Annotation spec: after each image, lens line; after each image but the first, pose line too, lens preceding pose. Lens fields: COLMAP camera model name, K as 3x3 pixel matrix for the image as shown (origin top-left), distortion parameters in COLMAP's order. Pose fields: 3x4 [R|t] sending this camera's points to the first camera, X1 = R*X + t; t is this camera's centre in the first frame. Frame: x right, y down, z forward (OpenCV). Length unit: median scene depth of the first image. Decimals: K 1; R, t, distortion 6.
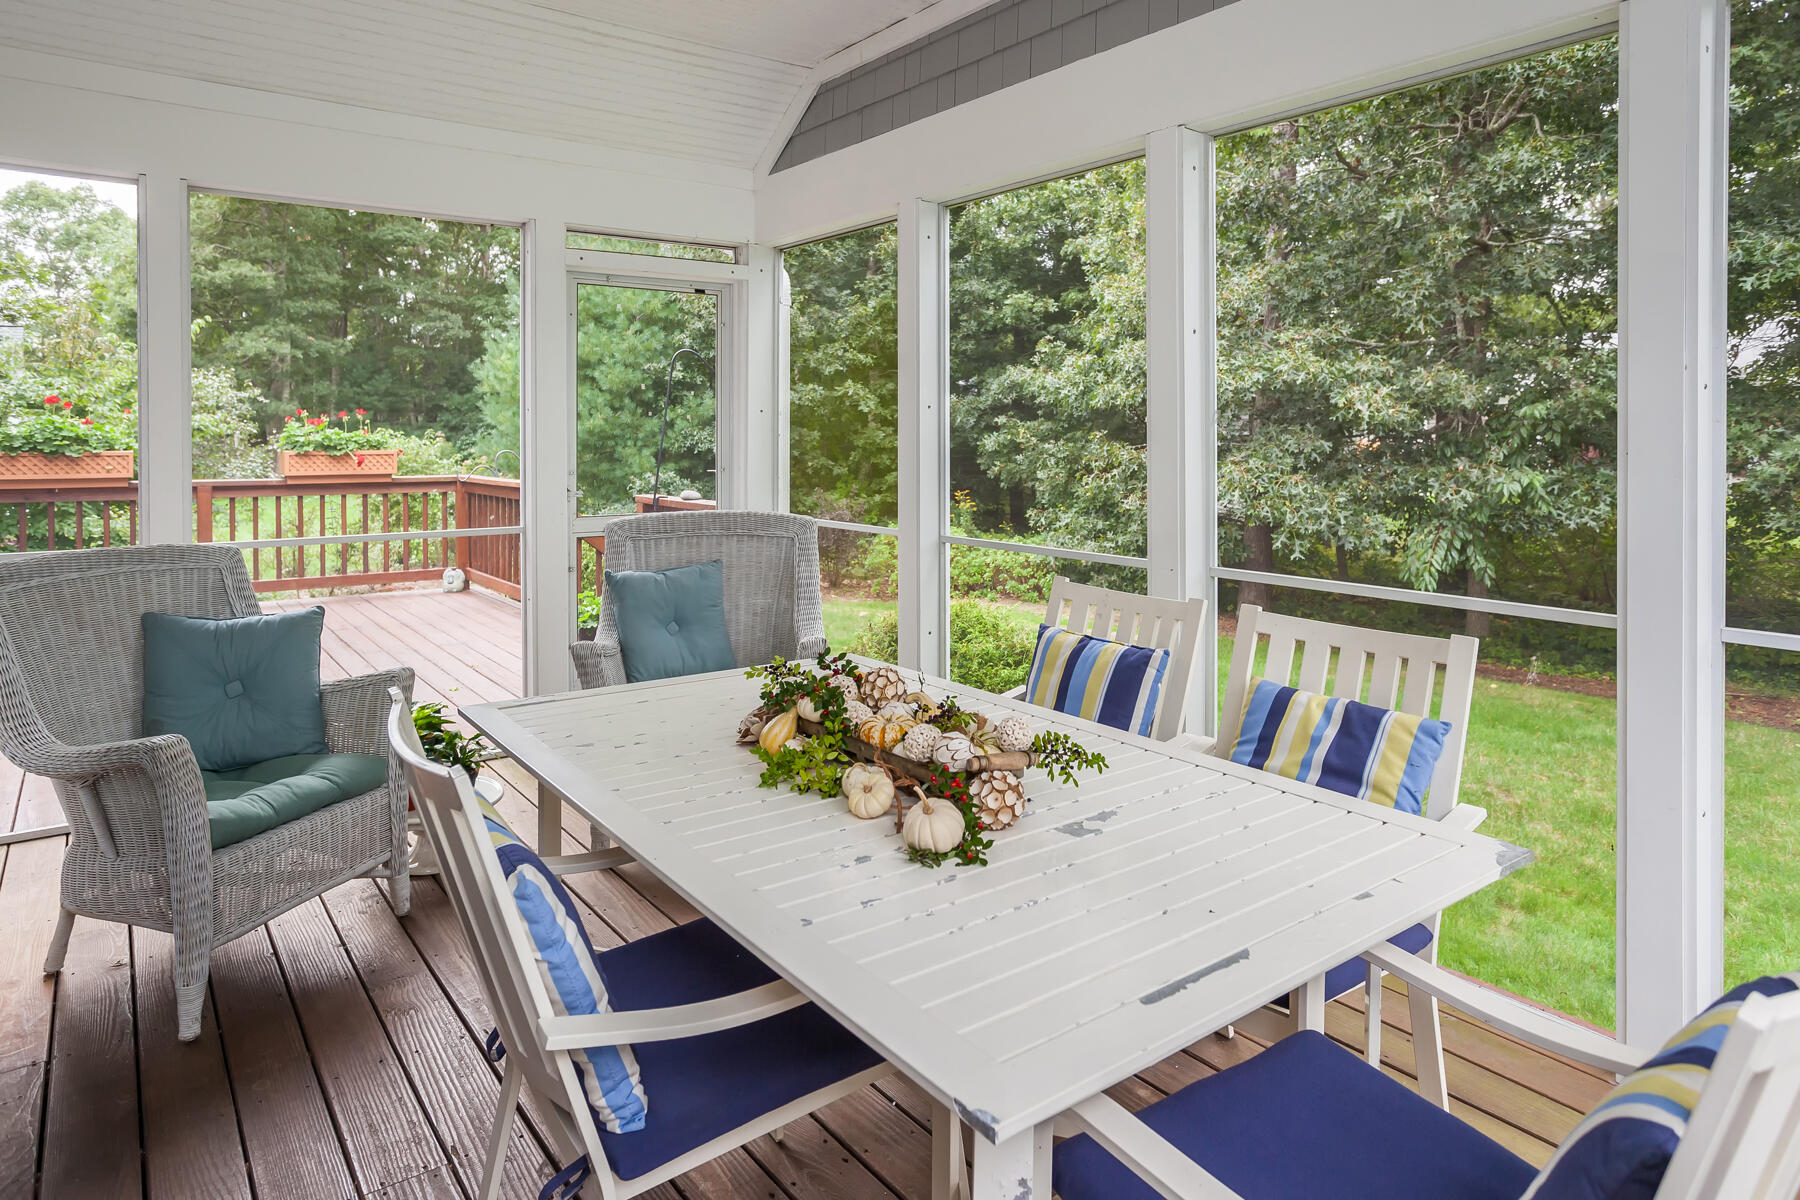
lens RADIAL K [[1071.5, 0, 899.2], [0, 1071.5, 469.4], [0, 0, 1]] dist [-0.003605, -0.001011]
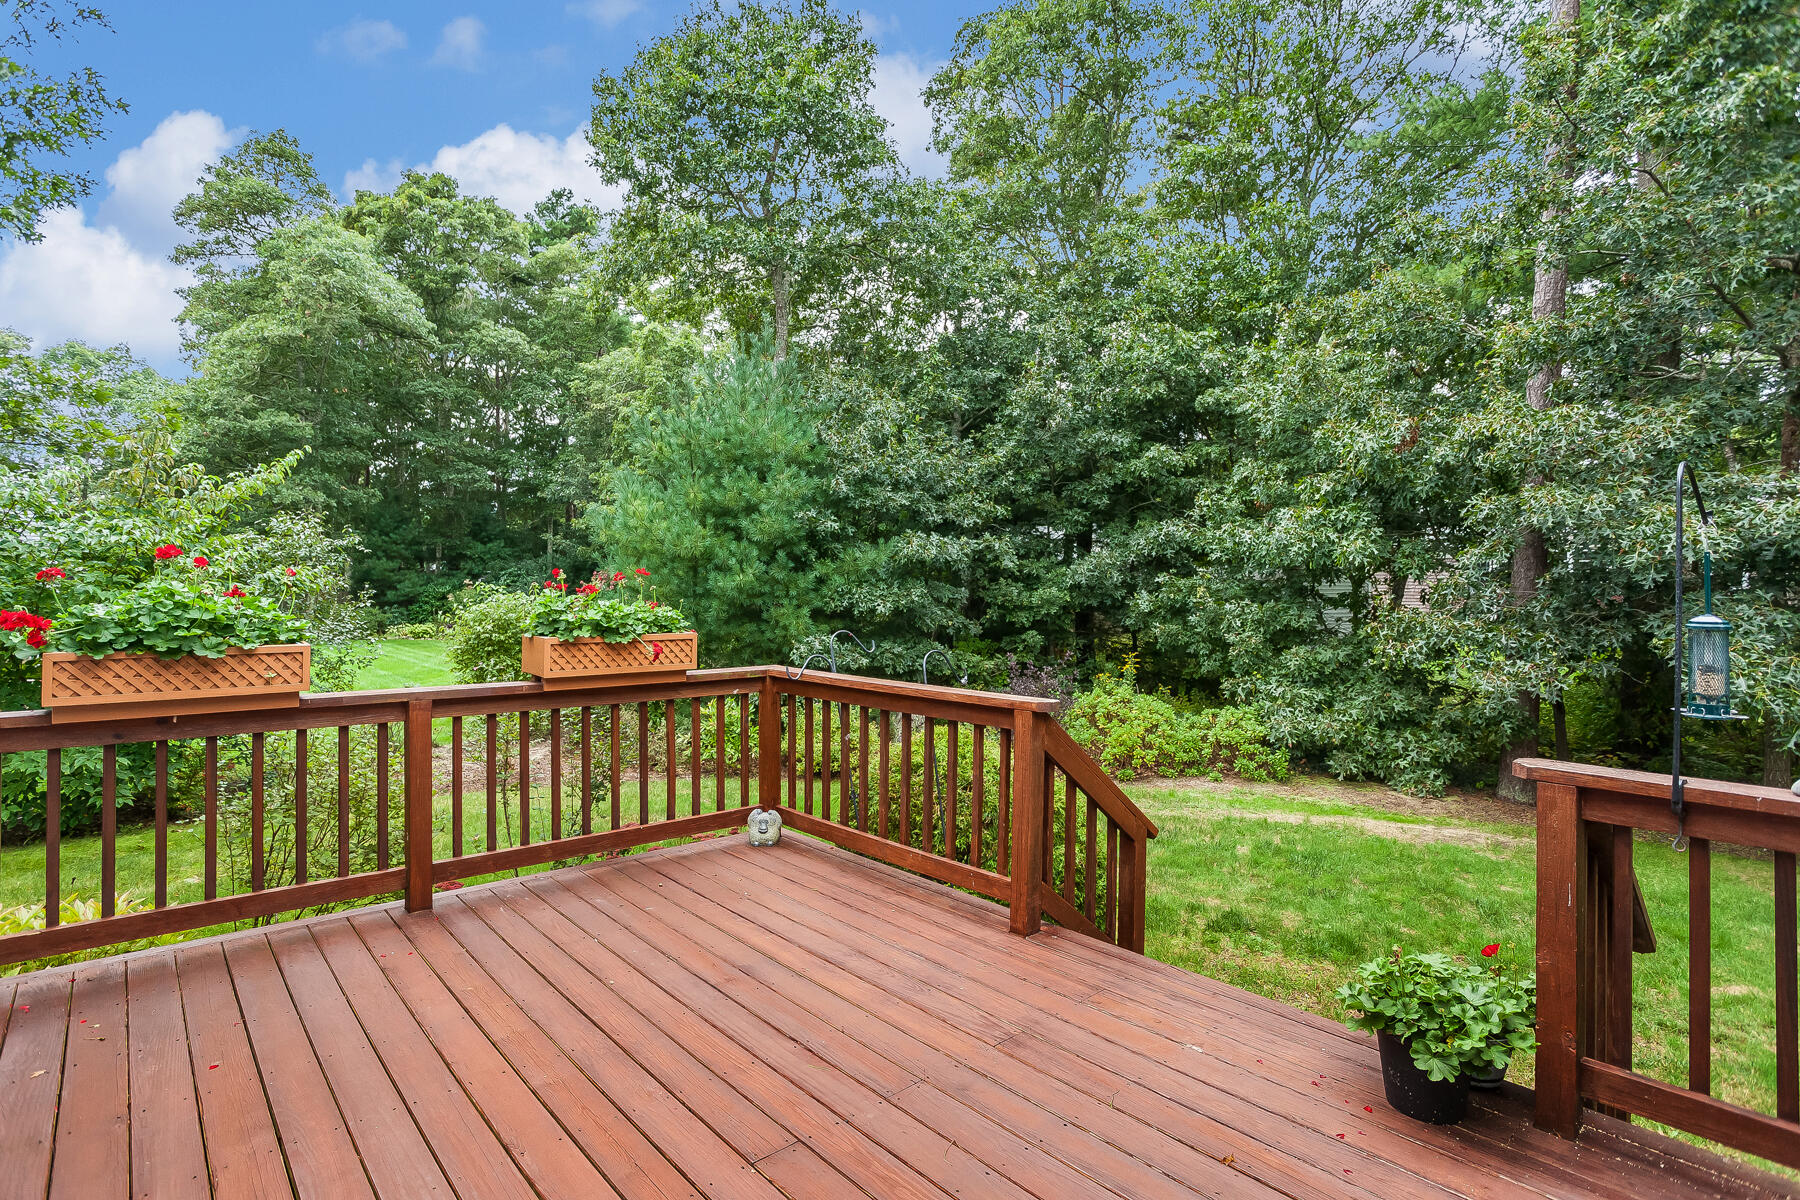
lens RADIAL K [[913.2, 0, 900.0], [0, 913.2, 600.0], [0, 0, 1]] dist [-0.039733, -0.000024]
pose [[0.996673, 0.005526, 0.081319, -0.216601], [-0.004523, 0.999911, -0.012513, -0.017059], [-0.081381, 0.012104, 0.996610, 0.246122]]
